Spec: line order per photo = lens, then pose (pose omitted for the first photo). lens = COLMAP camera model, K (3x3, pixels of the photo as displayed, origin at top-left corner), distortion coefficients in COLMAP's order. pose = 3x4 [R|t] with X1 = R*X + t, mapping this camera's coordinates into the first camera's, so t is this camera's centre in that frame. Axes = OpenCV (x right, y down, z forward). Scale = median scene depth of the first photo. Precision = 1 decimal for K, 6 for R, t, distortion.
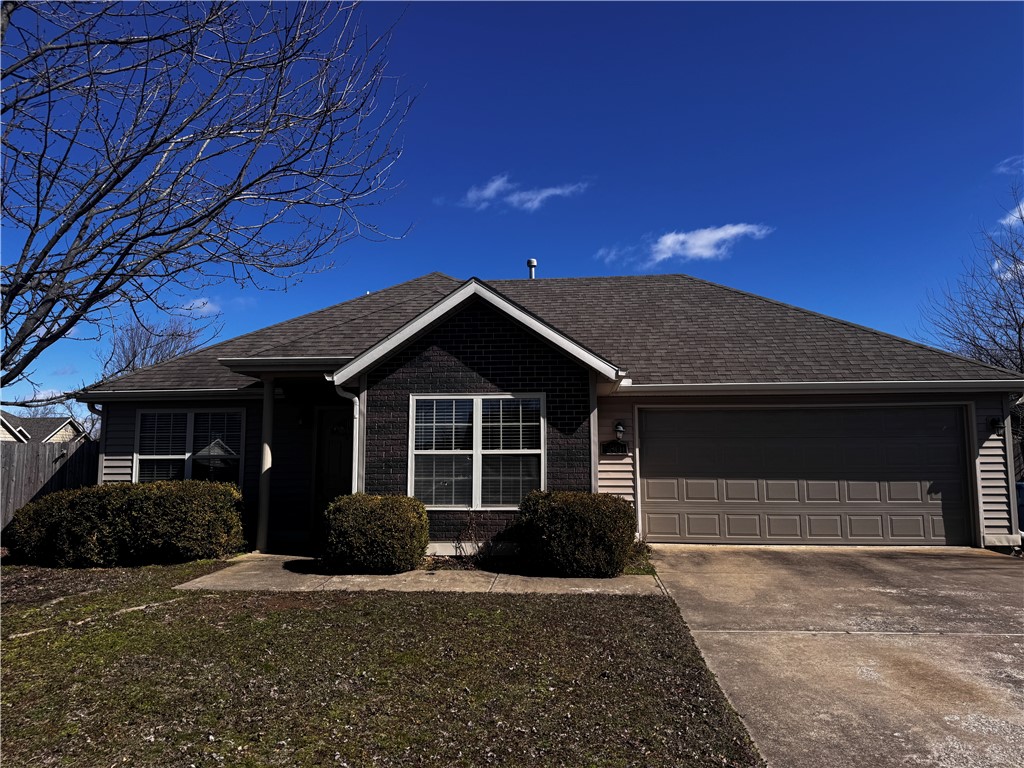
lens RADIAL K [[715.7, 0, 512.0], [0, 715.7, 384.0], [0, 0, 1]] dist [0.101782, -0.129290]
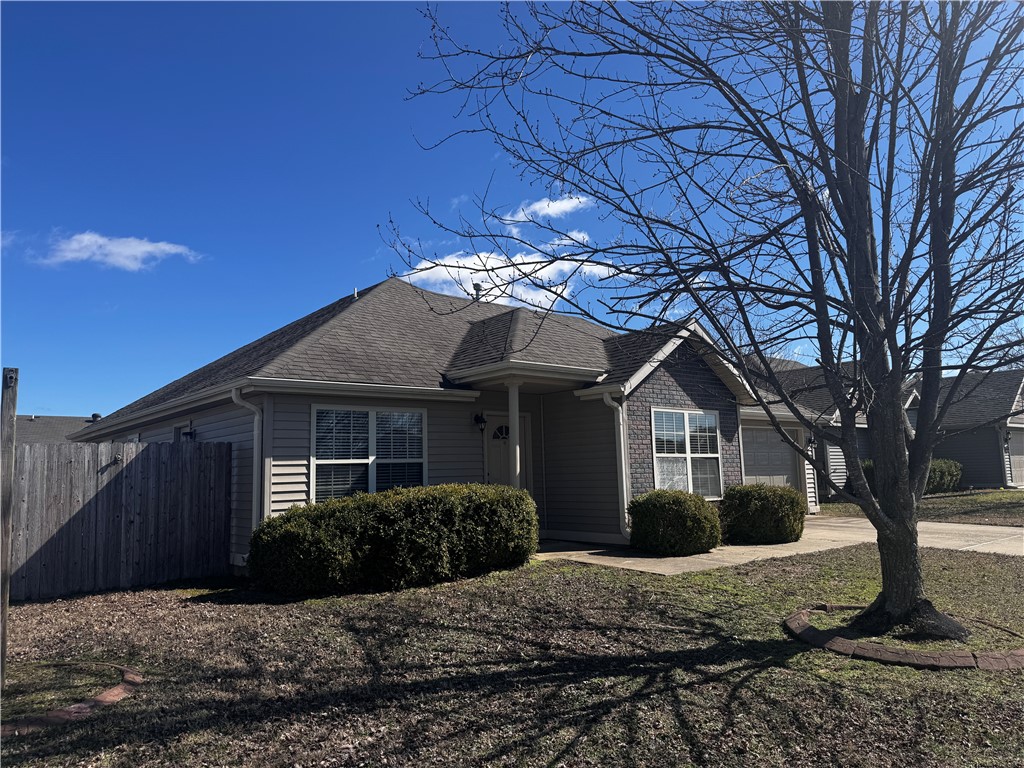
lens RADIAL K [[715.7, 0, 512.0], [0, 715.7, 384.0], [0, 0, 1]] dist [0.101782, -0.129290]
pose [[0.702291, 0.079531, 0.707433, -1.143100], [-0.050862, 0.996806, -0.061570, 0.062687], [-0.710071, 0.007259, 0.704093, 0.326628]]
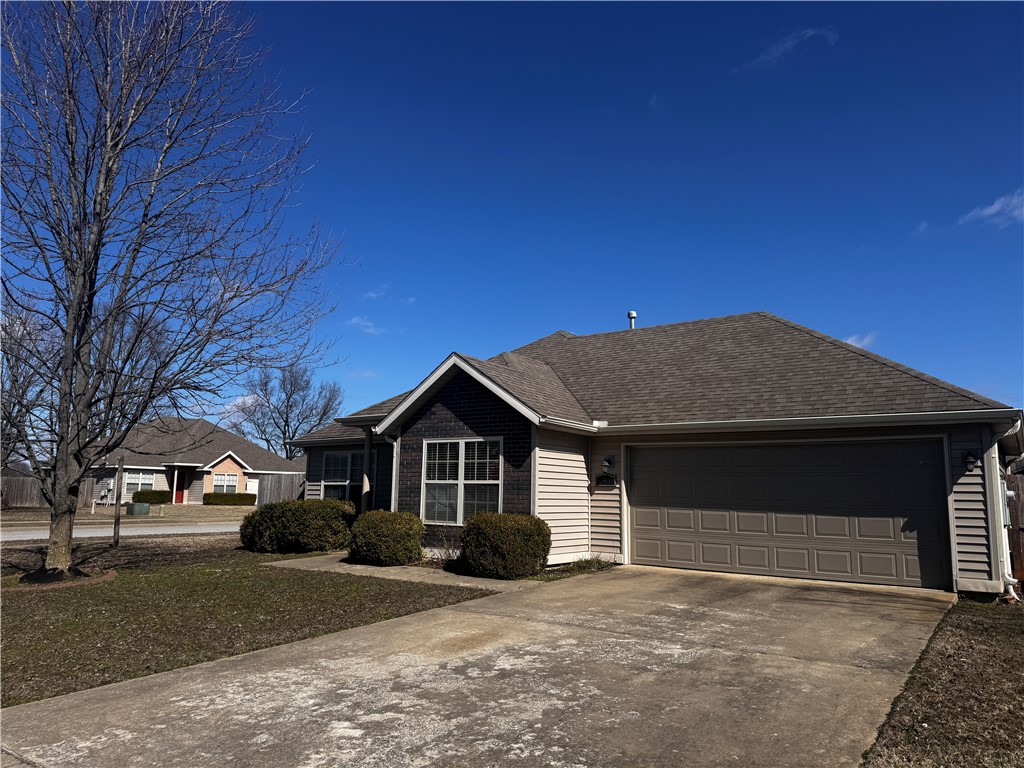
lens RADIAL K [[724.2, 0, 512.0], [0, 724.2, 384.0], [0, 0, 1]] dist [0.124326, -0.155857]
pose [[0.860306, -0.058191, -0.506445, 0.715111], [0.036370, 0.997938, -0.052881, -0.011786], [0.508478, 0.027074, 0.860649, -0.117653]]
